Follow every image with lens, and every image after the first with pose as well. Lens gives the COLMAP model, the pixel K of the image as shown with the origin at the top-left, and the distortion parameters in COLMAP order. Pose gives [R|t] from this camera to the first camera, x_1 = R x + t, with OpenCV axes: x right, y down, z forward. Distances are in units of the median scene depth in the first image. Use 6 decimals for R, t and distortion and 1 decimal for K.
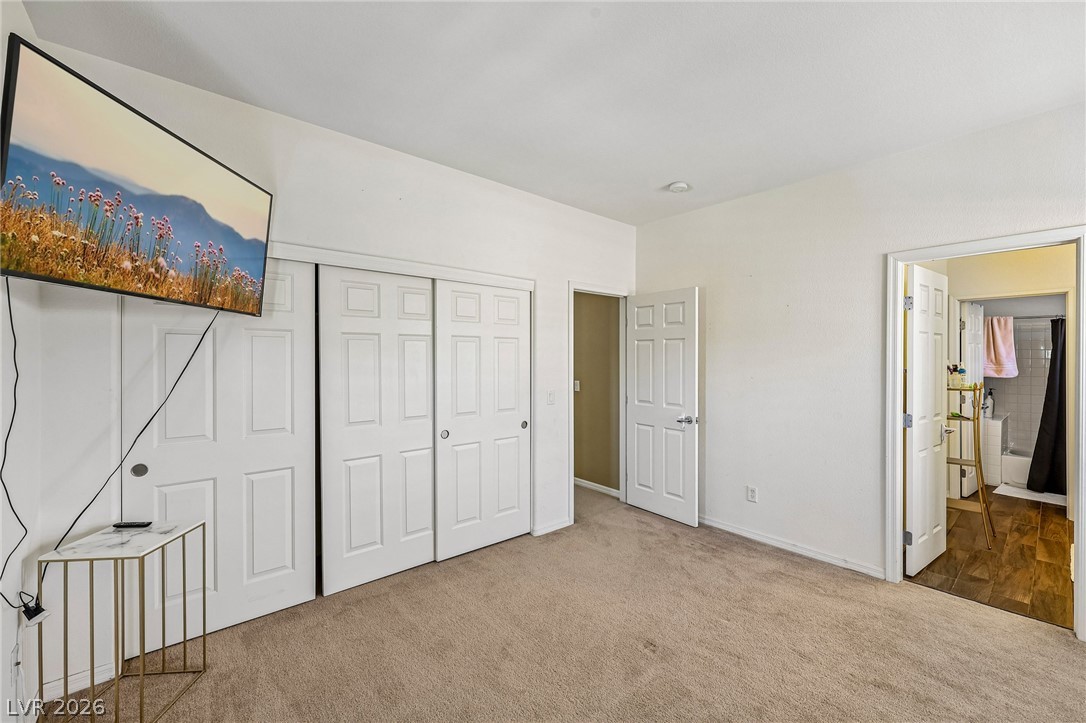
lens RADIAL K [[421.7, 0, 540.5], [0, 421.7, 354.1], [0, 0, 1]] dist [-0.002529, -0.000552]
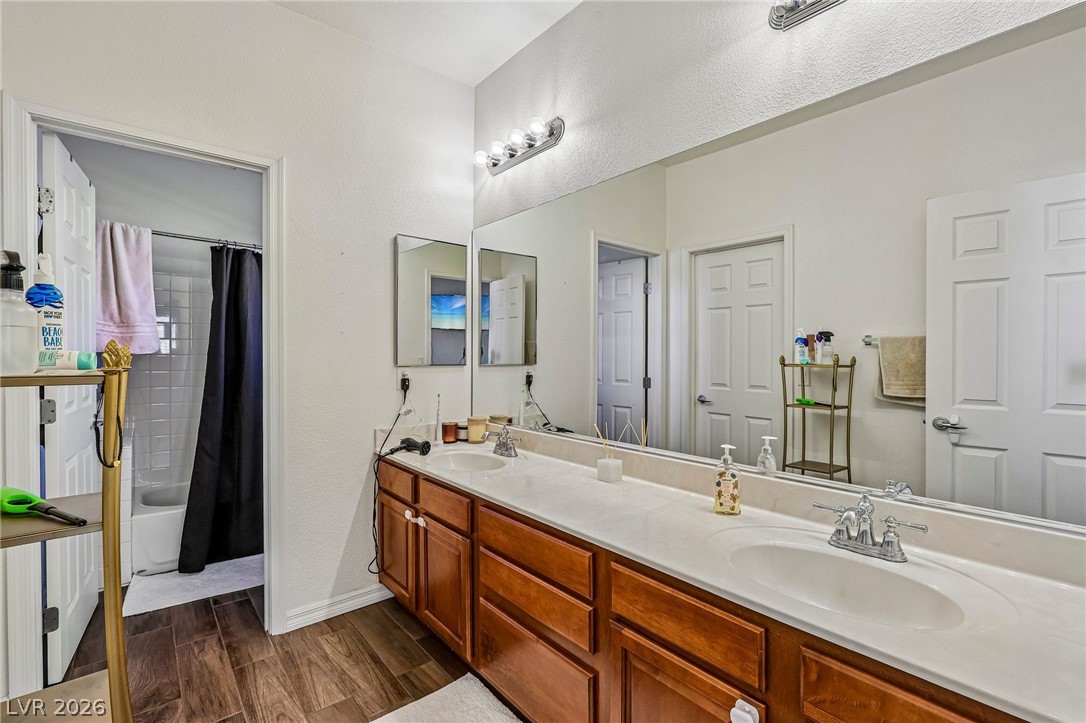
lens RADIAL K [[485.5, 0, 547.2], [0, 485.5, 355.2], [0, 0, 1]] dist [0.001410, 0.000566]
pose [[-0.017002, -0.011535, 0.999789, 0.556667], [-0.004002, 0.999926, 0.011468, 0.050458], [-0.999847, -0.003806, -0.017046, 0.555294]]
